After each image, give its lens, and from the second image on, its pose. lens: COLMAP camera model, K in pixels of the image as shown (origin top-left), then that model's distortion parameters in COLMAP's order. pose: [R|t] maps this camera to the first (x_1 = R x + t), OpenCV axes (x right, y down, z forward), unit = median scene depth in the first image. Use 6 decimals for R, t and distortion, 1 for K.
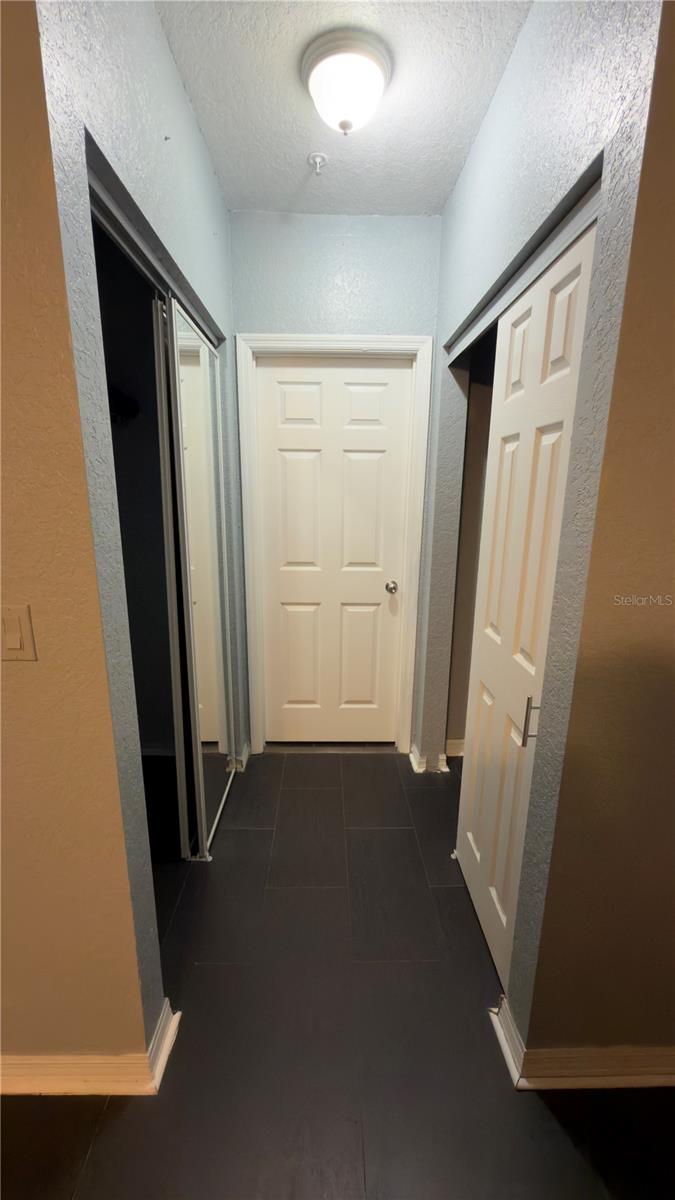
lens RADIAL K [[472.8, 0, 337.5], [0, 472.8, 600.0], [0, 0, 1]] dist [-0.000108, -0.000025]
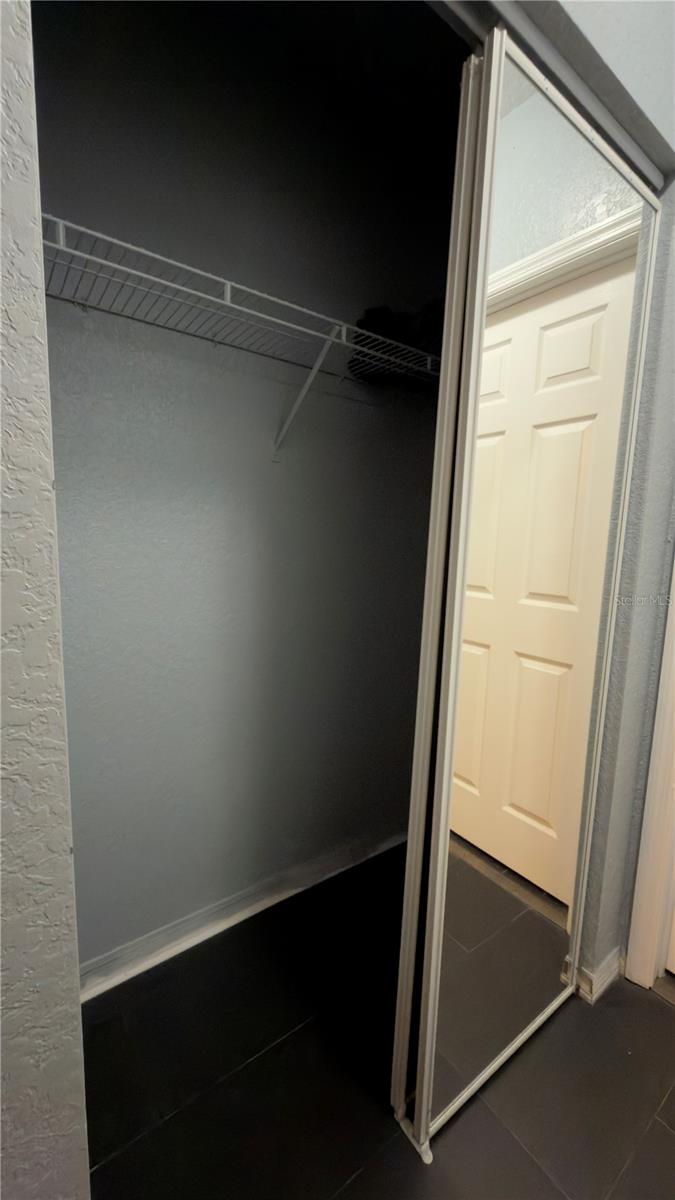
lens RADIAL K [[472.8, 0, 337.5], [0, 472.8, 600.0], [0, 0, 1]] dist [-0.000108, -0.000025]
pose [[0.572581, 0.122288, -0.810676, 0.015571], [-0.210023, 0.977696, -0.000857, -0.023342], [0.792490, 0.170751, 0.585494, 0.493492]]
